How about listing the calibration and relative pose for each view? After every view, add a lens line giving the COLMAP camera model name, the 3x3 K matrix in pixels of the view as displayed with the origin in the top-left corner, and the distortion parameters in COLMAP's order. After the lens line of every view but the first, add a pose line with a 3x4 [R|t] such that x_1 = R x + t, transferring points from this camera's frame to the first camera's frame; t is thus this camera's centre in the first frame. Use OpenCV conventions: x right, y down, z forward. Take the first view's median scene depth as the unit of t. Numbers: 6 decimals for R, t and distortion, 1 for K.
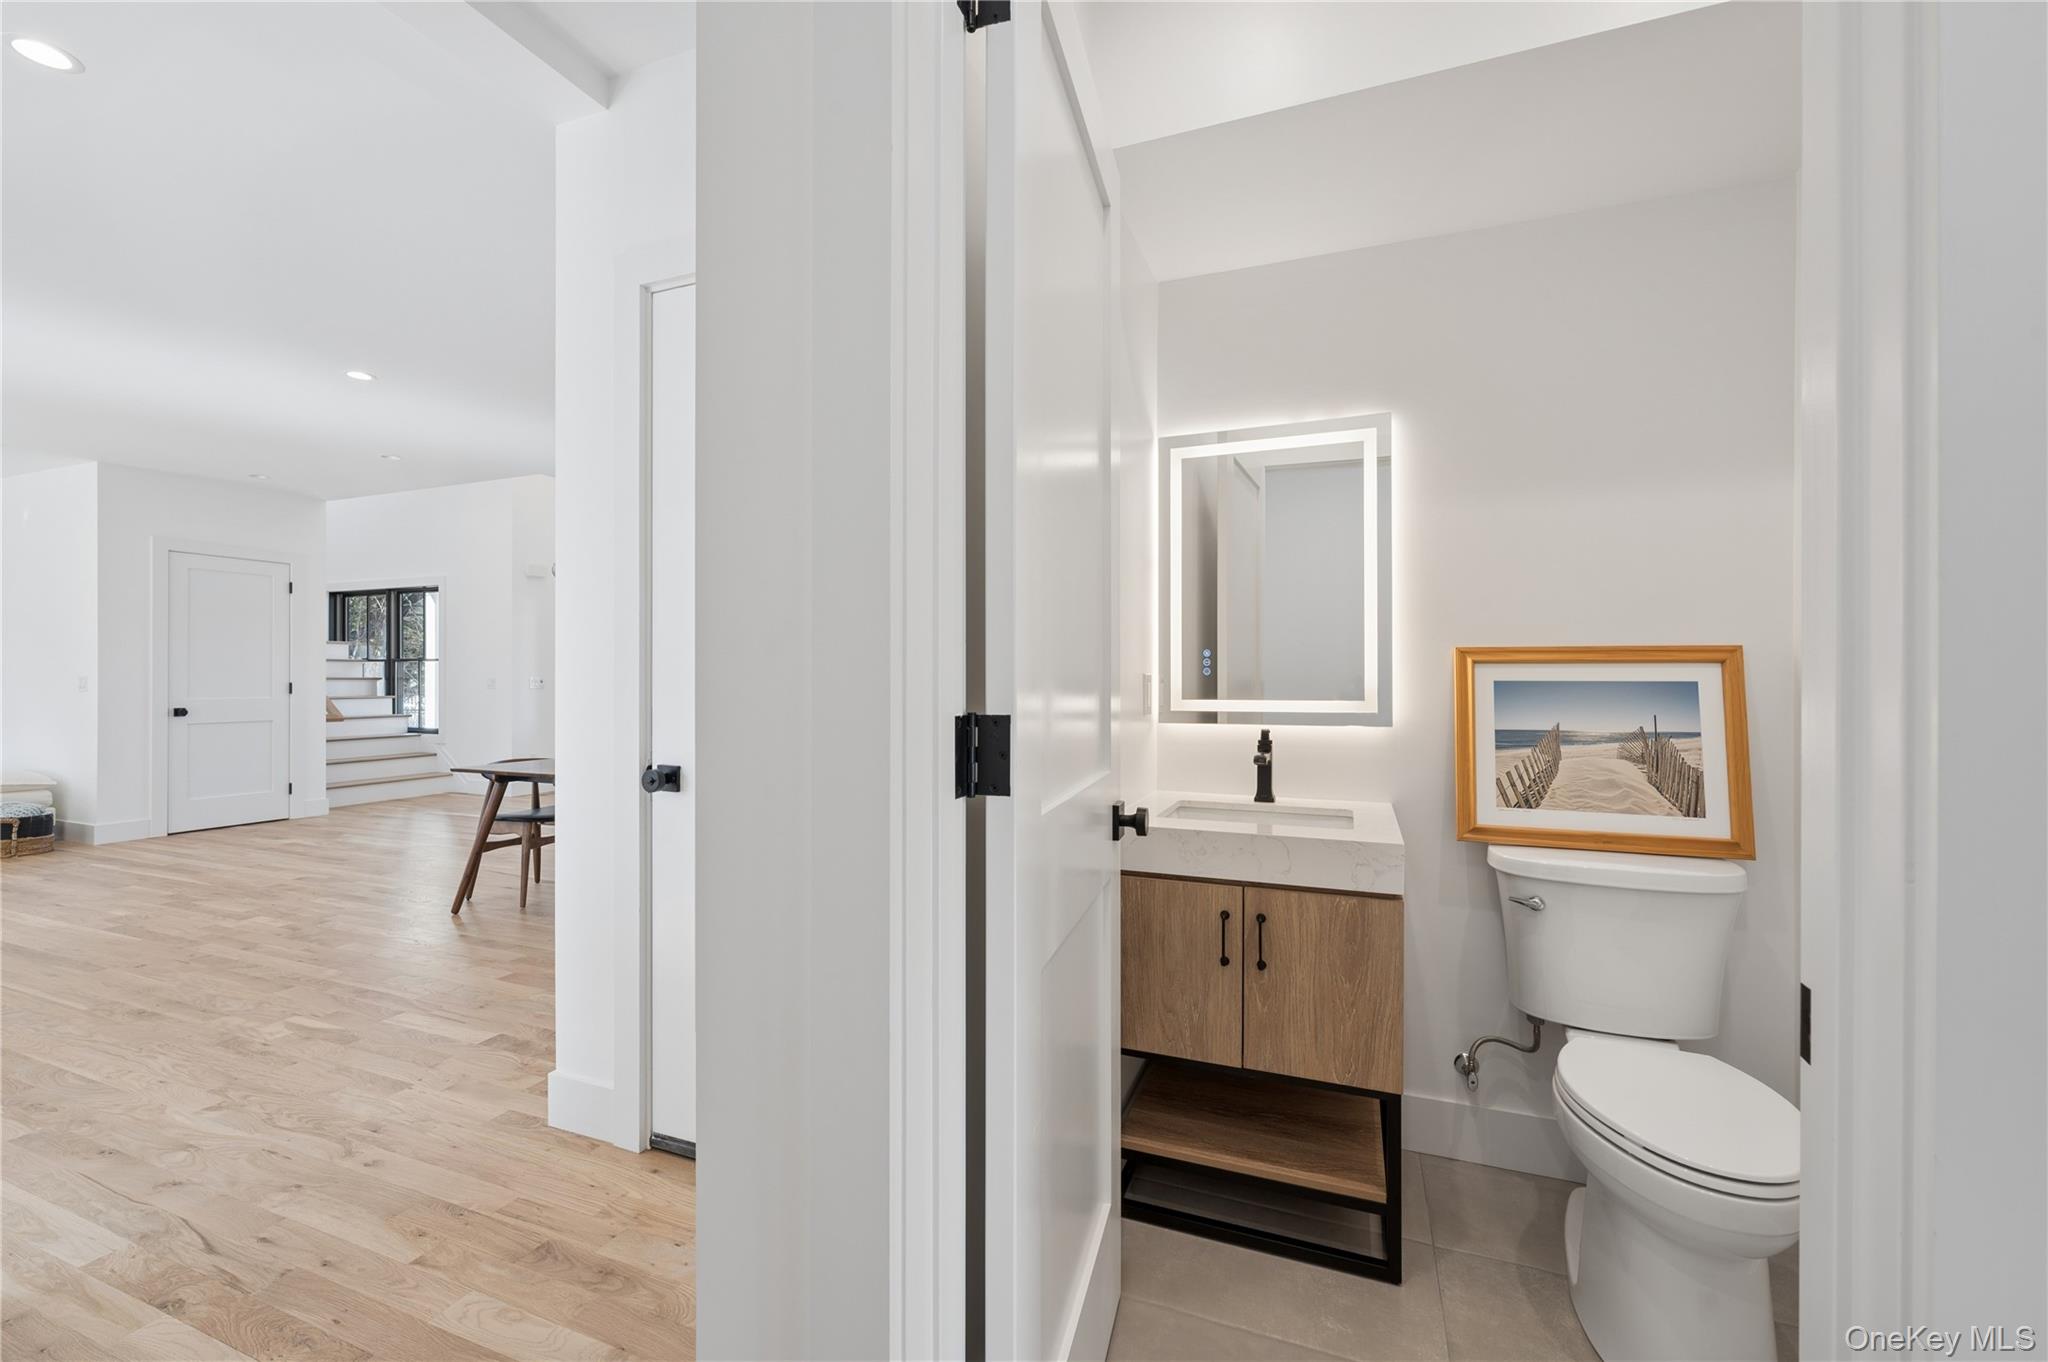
lens RADIAL K [[816.2, 0, 1039.0], [0, 816.2, 681.2], [0, 0, 1]] dist [-0.003028, 0.000105]
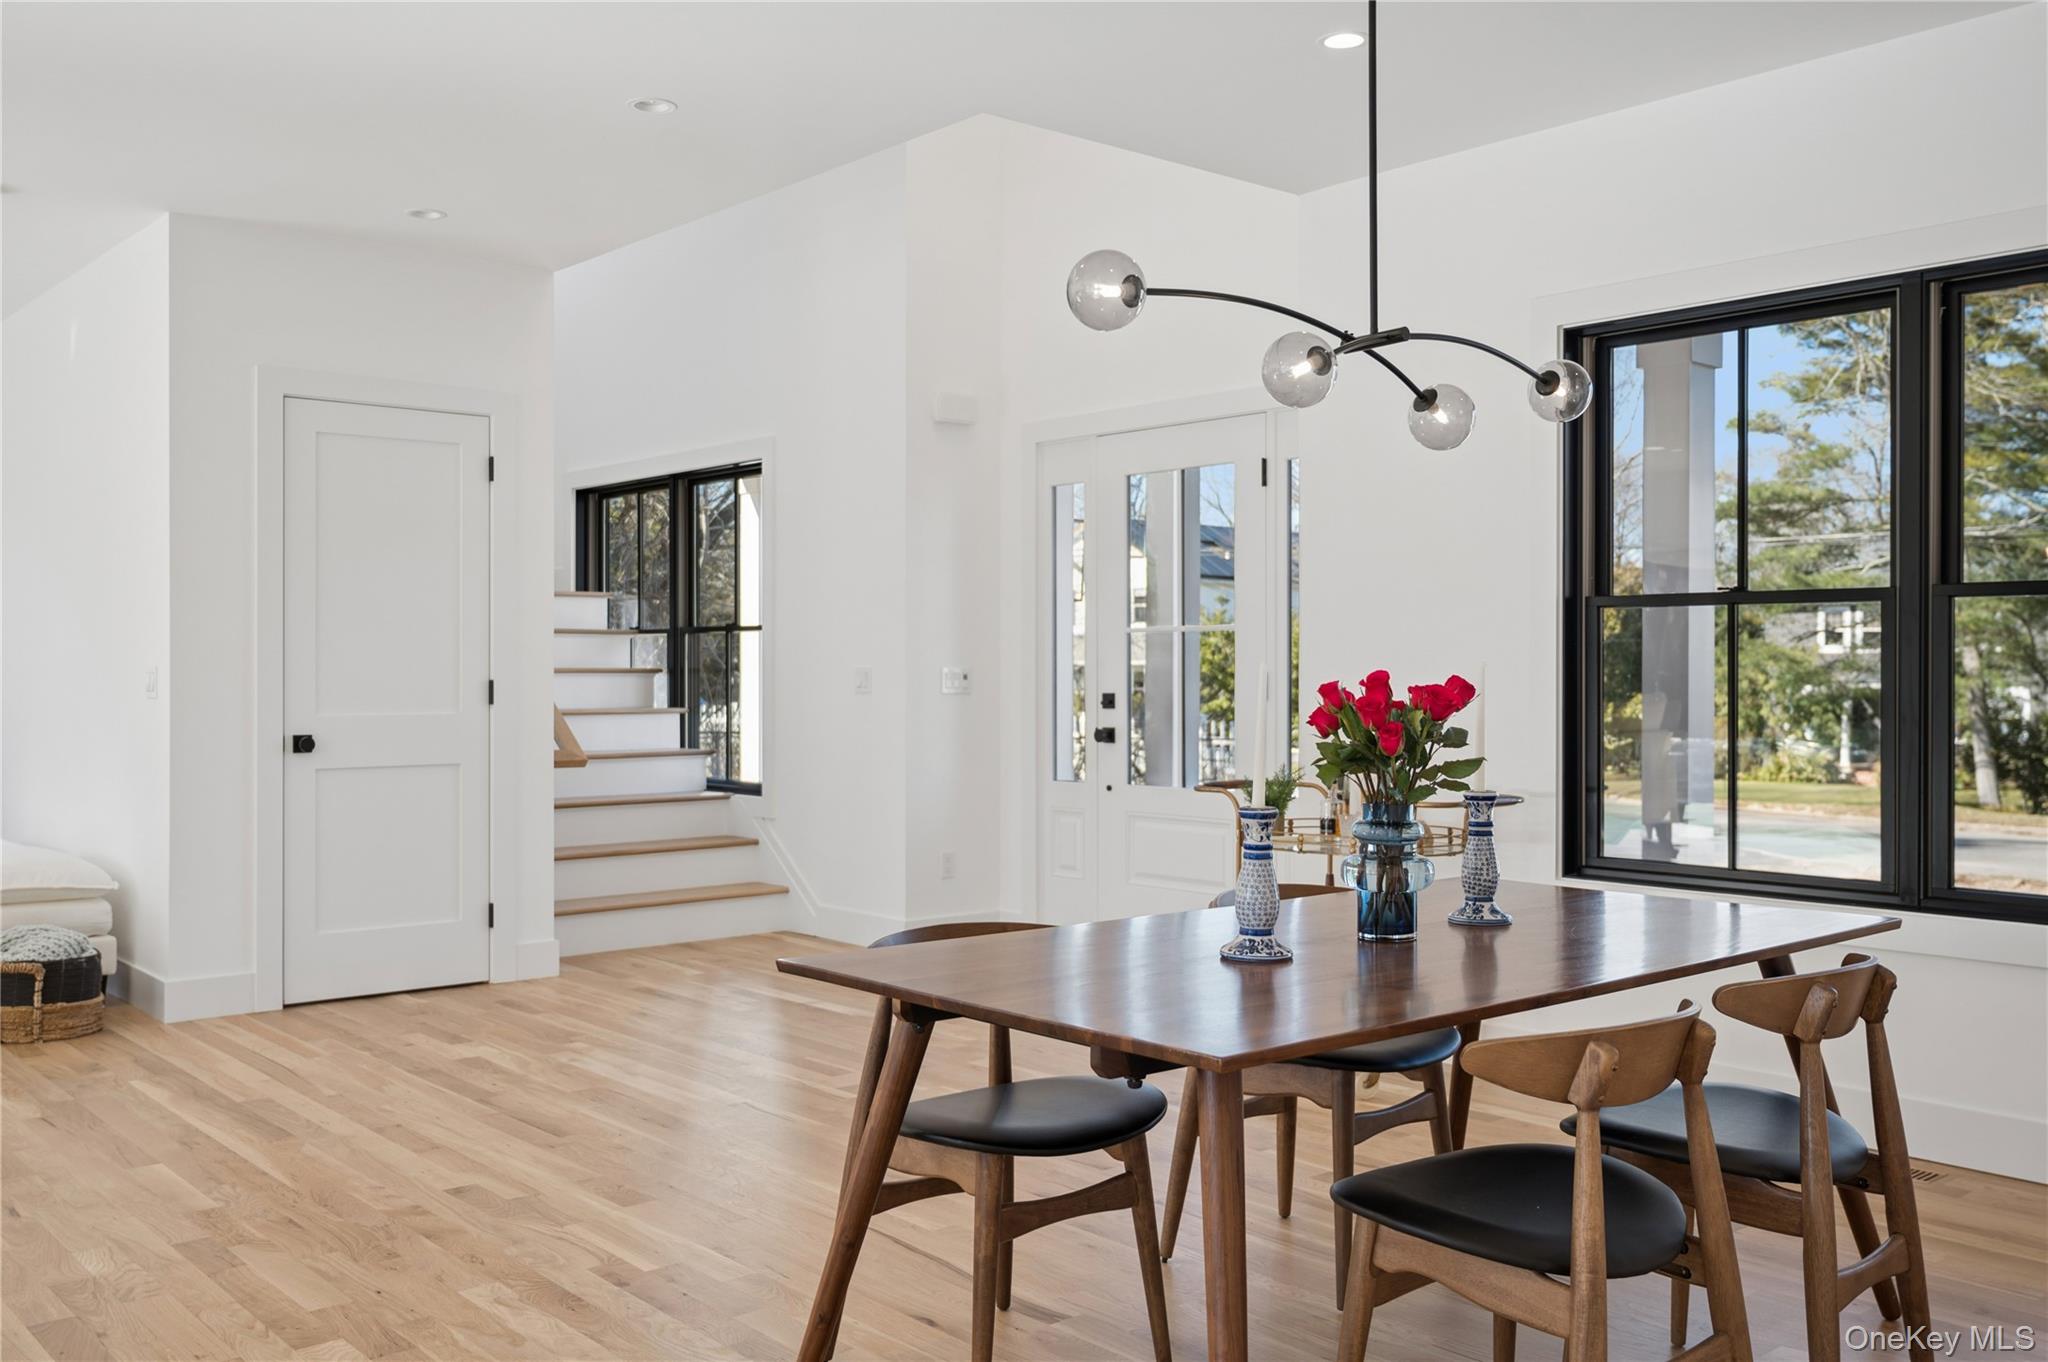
lens RADIAL K [[1839.0, 0, 1033.2], [0, 1839.0, 684.3], [0, 0, 1]] dist [0.006142, -0.003899]
pose [[0.881288, 0.002127, -0.472575, -0.160169], [0.000353, 0.999987, 0.005159, -0.000588], [0.472580, -0.004713, 0.881275, 0.224222]]
